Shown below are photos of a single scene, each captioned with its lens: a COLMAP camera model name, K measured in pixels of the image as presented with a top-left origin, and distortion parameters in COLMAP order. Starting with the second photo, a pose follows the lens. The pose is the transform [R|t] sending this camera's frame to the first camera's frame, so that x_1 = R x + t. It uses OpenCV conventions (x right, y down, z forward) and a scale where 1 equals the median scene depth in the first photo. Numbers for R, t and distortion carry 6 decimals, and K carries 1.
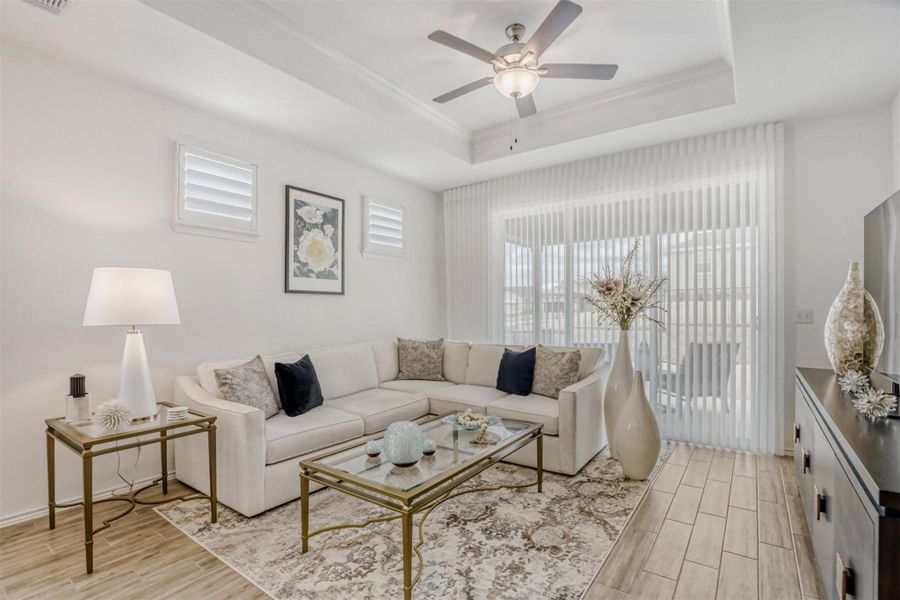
lens RADIAL K [[432.4, 0, 451.5], [0, 432.4, 295.9], [0, 0, 1]] dist [-0.028234, 0.003280]
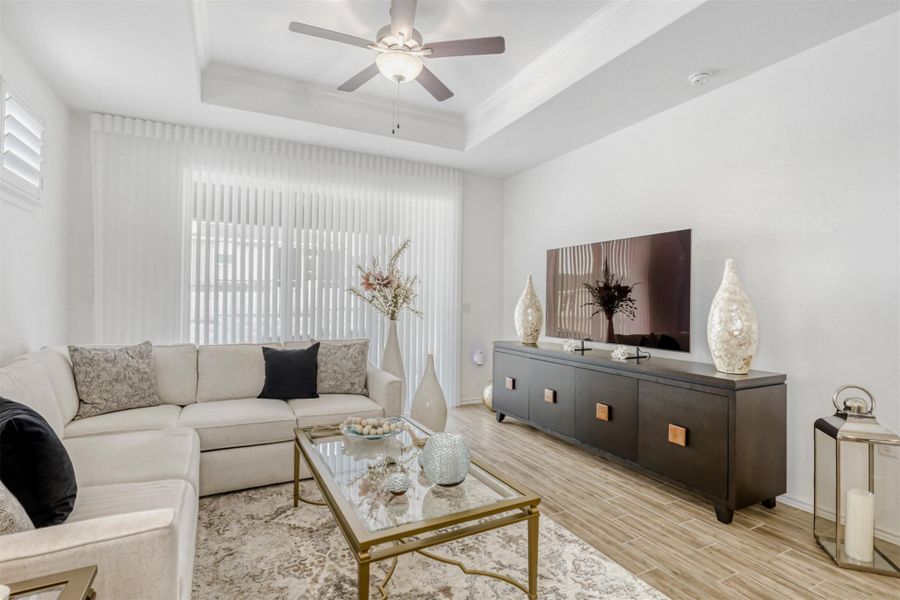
lens RADIAL K [[432.4, 0, 455.8], [0, 432.4, 287.3], [0, 0, 1]] dist [-0.028234, 0.003280]
pose [[0.439105, 0.037368, 0.897658, -0.419162], [-0.039636, 0.998968, -0.022197, 0.010264], [-0.897561, -0.025833, 0.440133, 0.294557]]
